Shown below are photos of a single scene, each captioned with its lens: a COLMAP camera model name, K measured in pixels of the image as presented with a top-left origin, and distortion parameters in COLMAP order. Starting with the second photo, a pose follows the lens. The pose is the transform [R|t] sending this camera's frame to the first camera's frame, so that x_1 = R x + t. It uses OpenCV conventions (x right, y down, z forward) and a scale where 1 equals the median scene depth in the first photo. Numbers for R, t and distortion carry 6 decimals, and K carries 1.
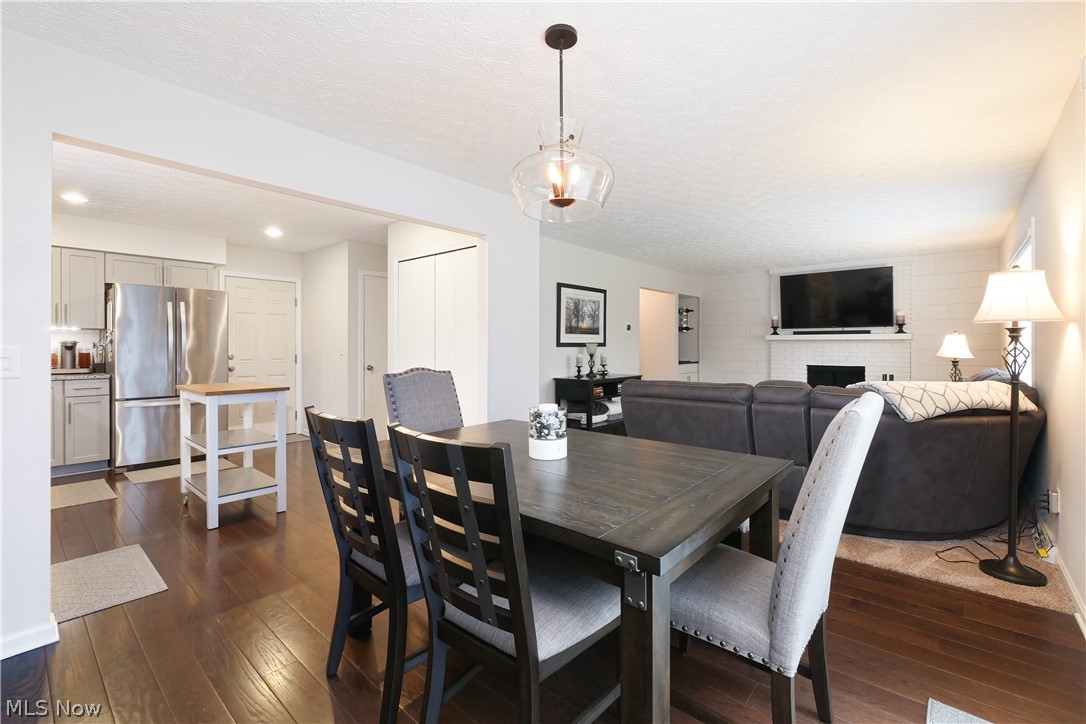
lens RADIAL K [[462.3, 0, 547.4], [0, 462.3, 347.7], [0, 0, 1]] dist [0.001174, -0.000845]
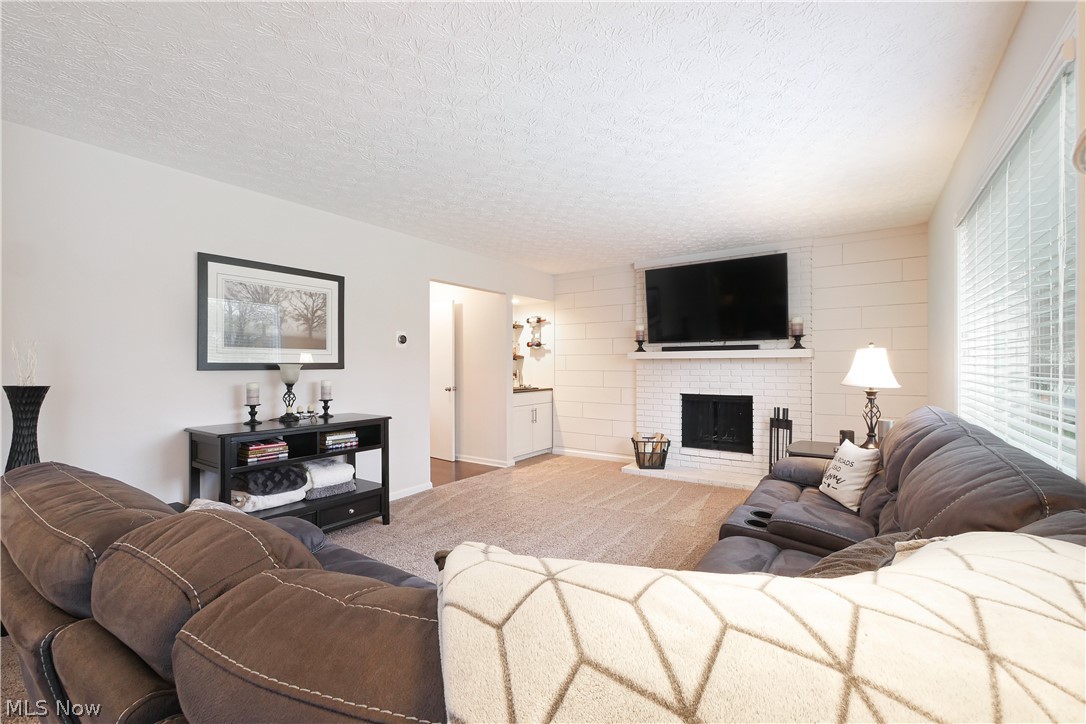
lens RADIAL K [[462.3, 0, 538.2], [0, 462.3, 366.0], [0, 0, 1]] dist [0.001174, -0.000845]
pose [[0.994930, -0.001833, 0.100552, 0.308270], [0.002466, 0.999978, -0.006173, -0.002199], [-0.100539, 0.006390, 0.994913, 0.351136]]
